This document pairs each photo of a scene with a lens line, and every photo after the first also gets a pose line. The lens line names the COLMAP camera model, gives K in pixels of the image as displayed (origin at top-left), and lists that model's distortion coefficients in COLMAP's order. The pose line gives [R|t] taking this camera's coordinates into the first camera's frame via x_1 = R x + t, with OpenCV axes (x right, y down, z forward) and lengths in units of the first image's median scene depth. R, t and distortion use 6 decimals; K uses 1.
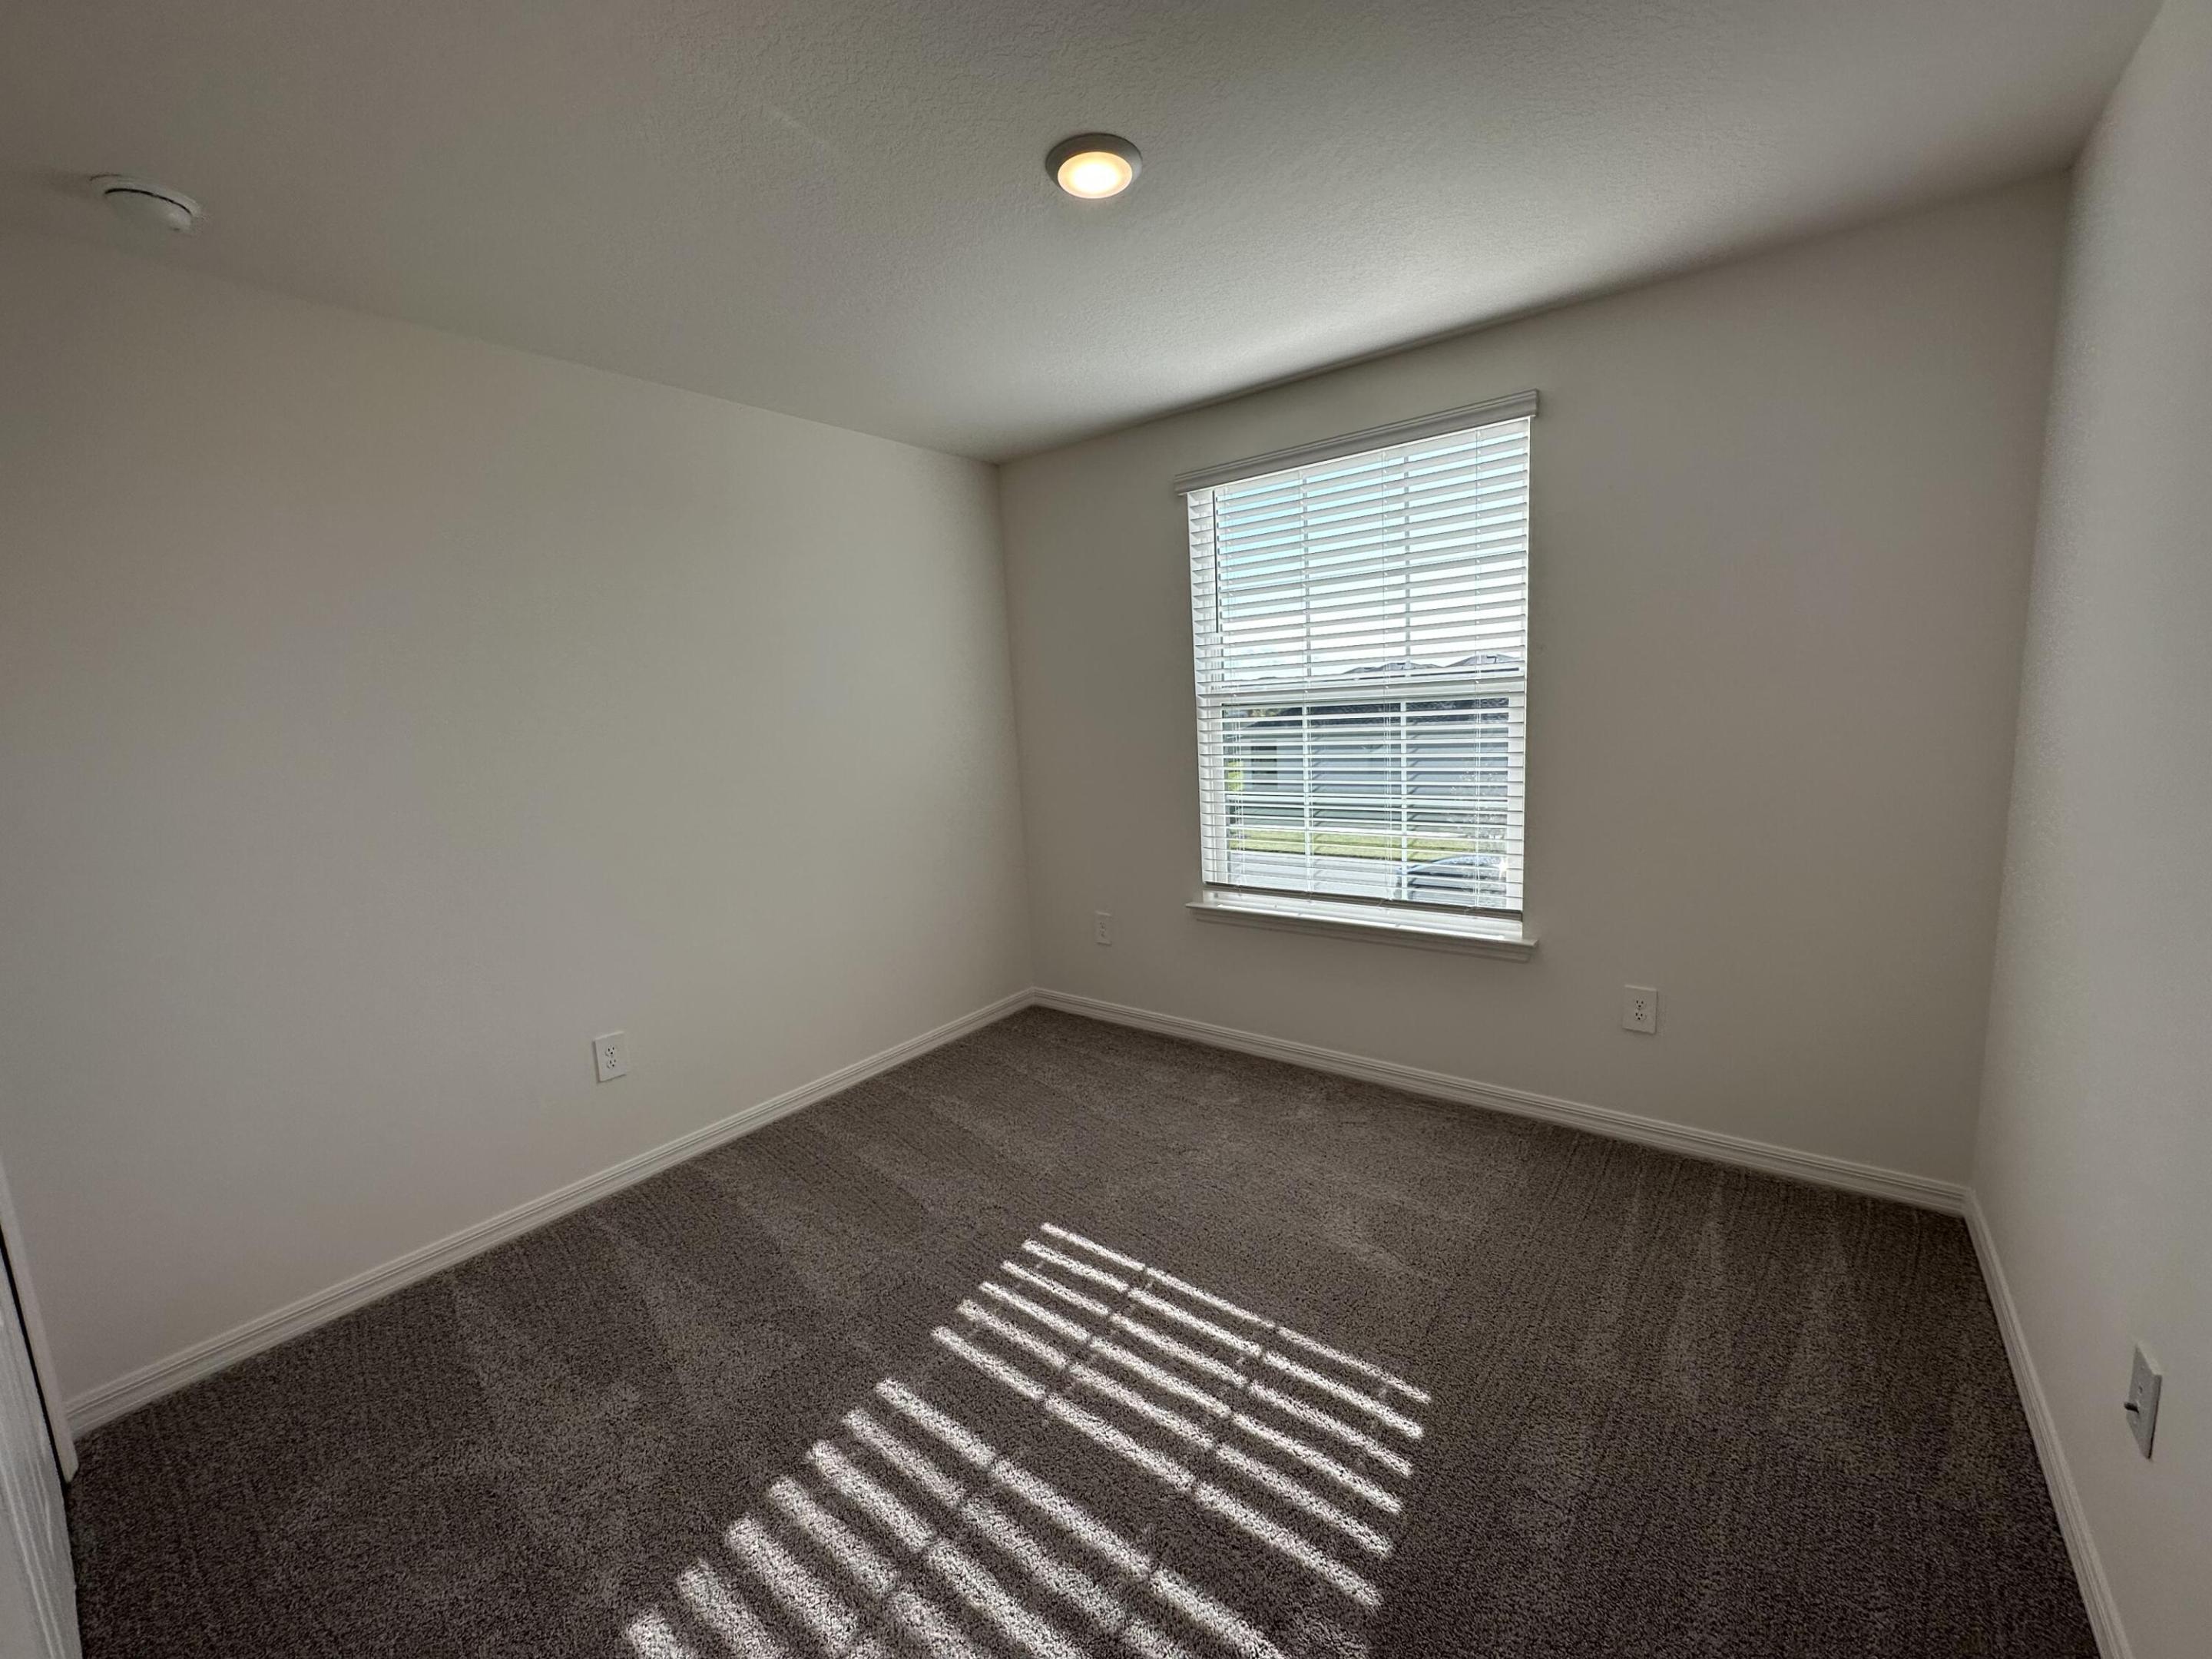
lens RADIAL K [[881.9, 0, 1104.3], [0, 881.9, 826.2], [0, 0, 1]] dist [-0.002189, 0.002196]
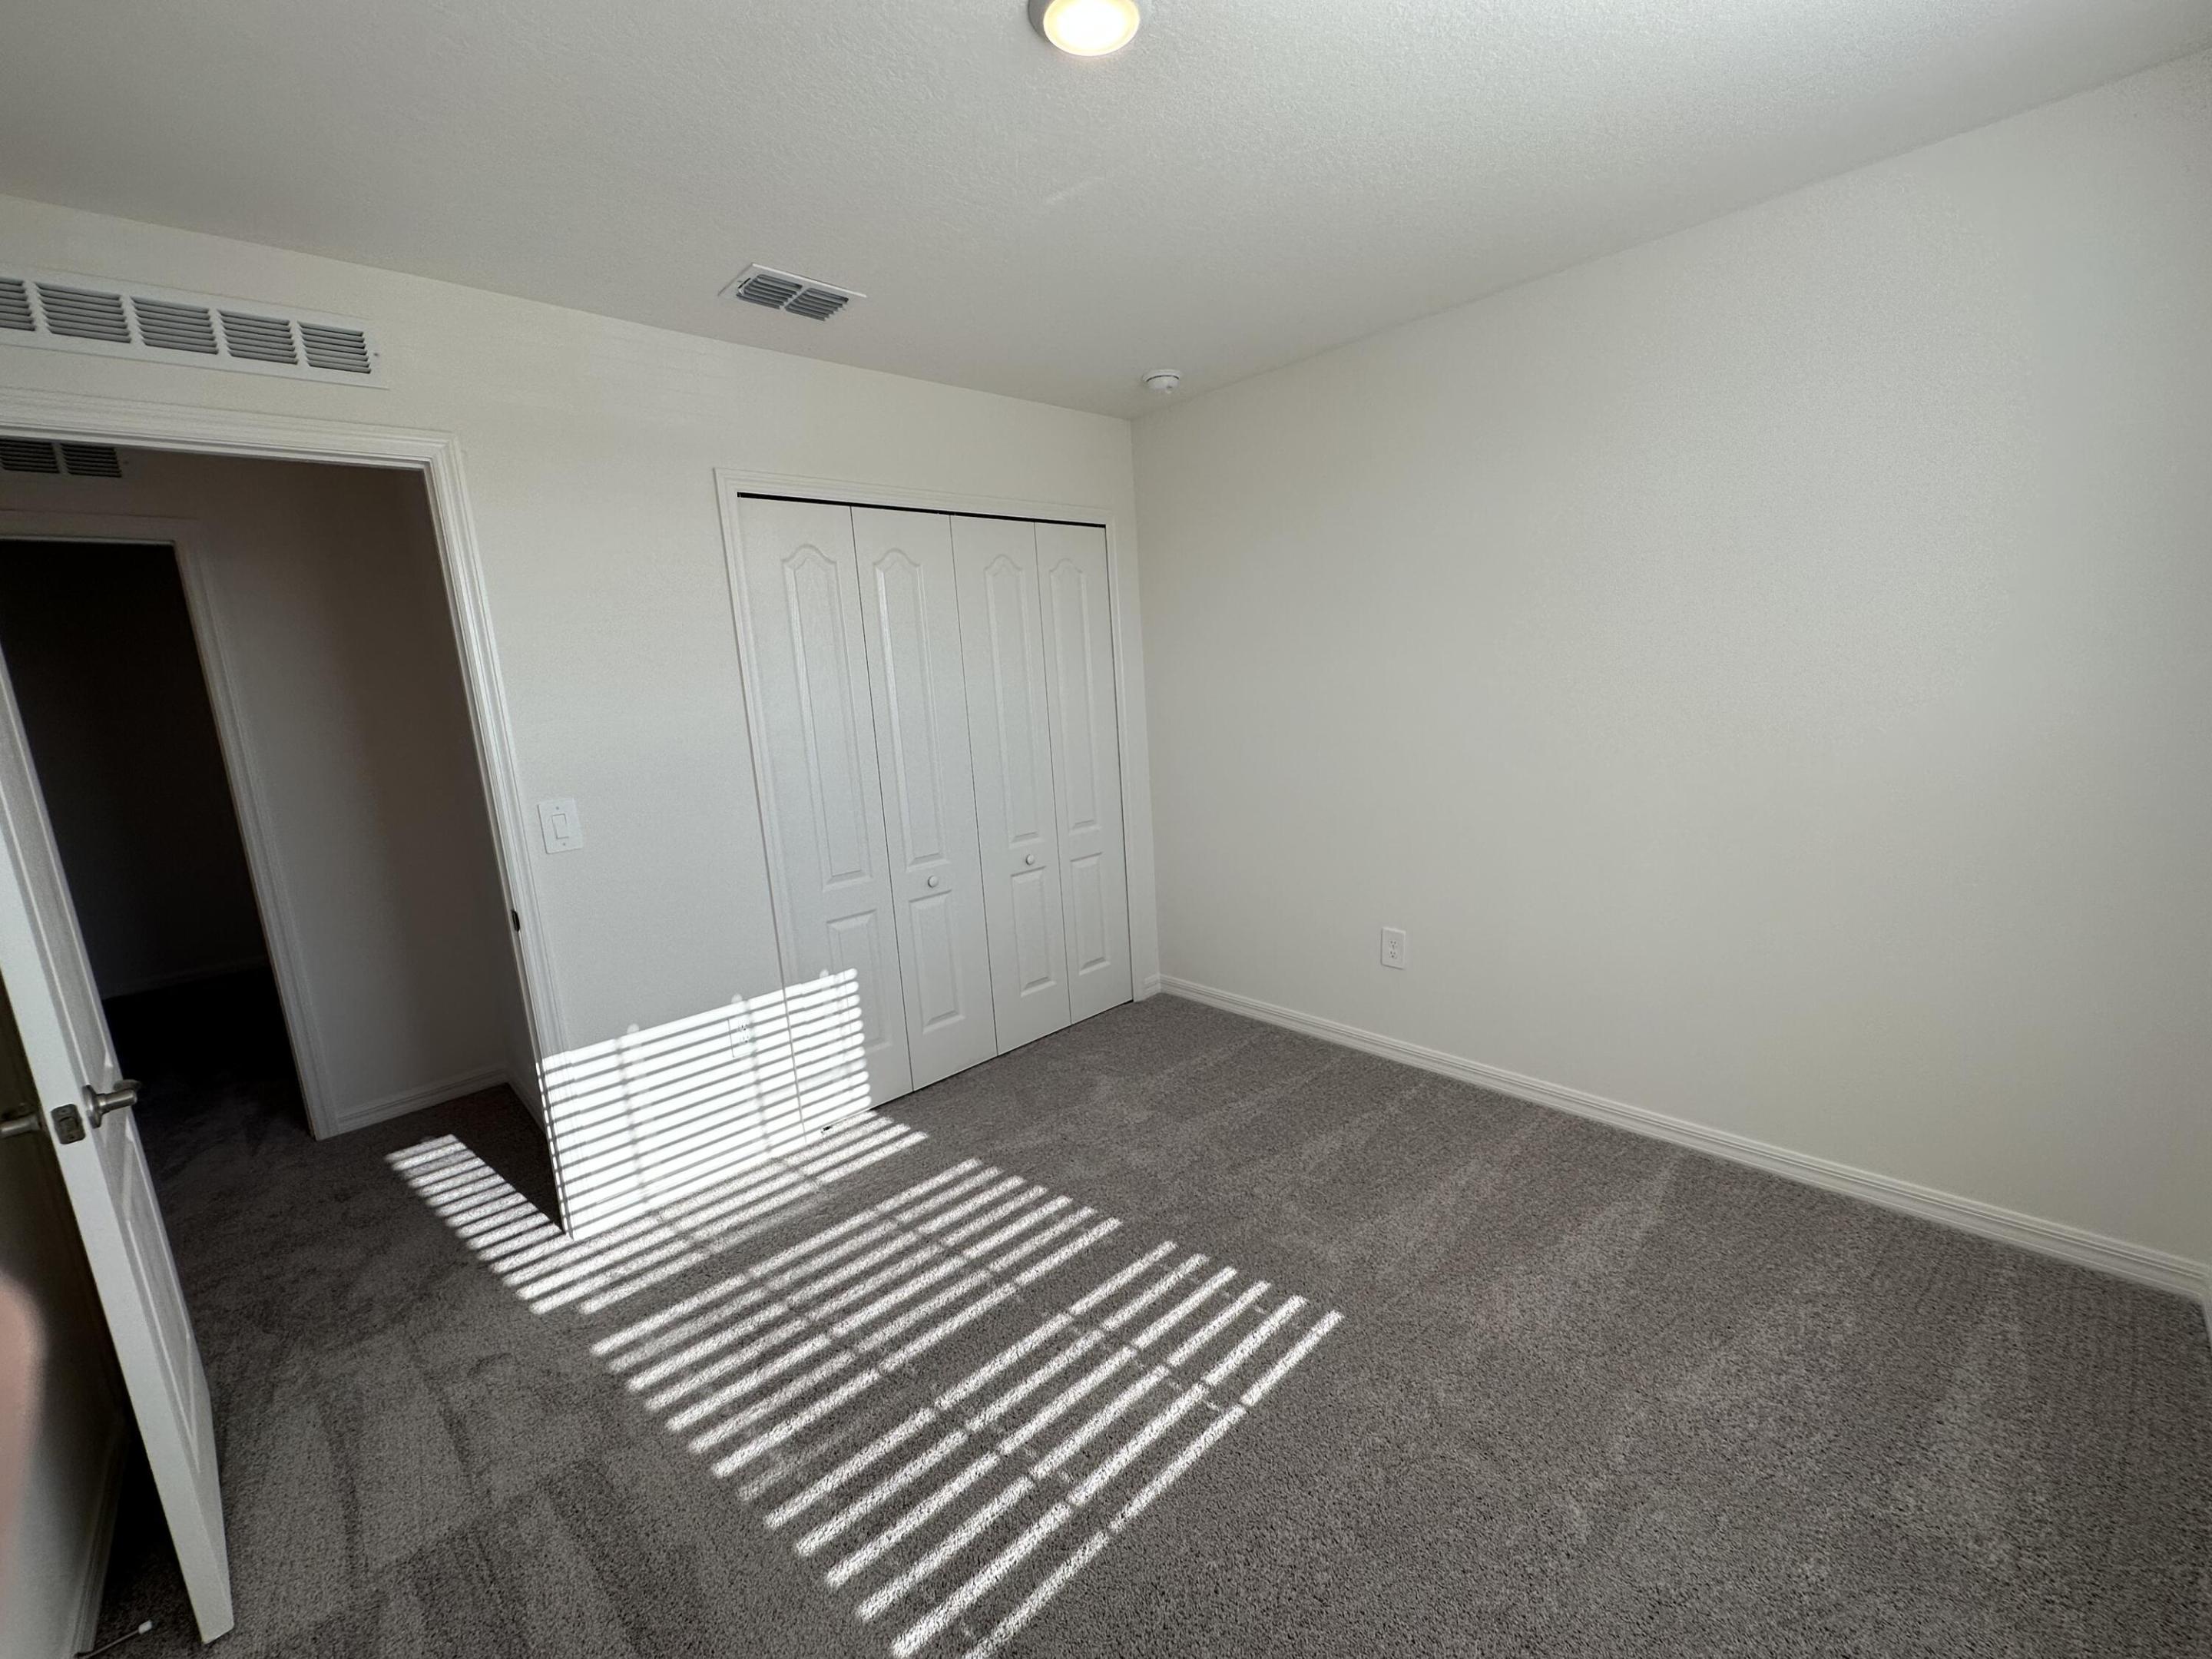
lens RADIAL K [[881.9, 0, 1091.6], [0, 881.9, 818.1], [0, 0, 1]] dist [-0.002189, 0.002196]
pose [[-0.157254, 0.220101, -0.962718, 0.805024], [-0.071253, 0.969778, 0.233354, -0.202170], [0.984984, 0.105293, -0.136818, 1.044869]]
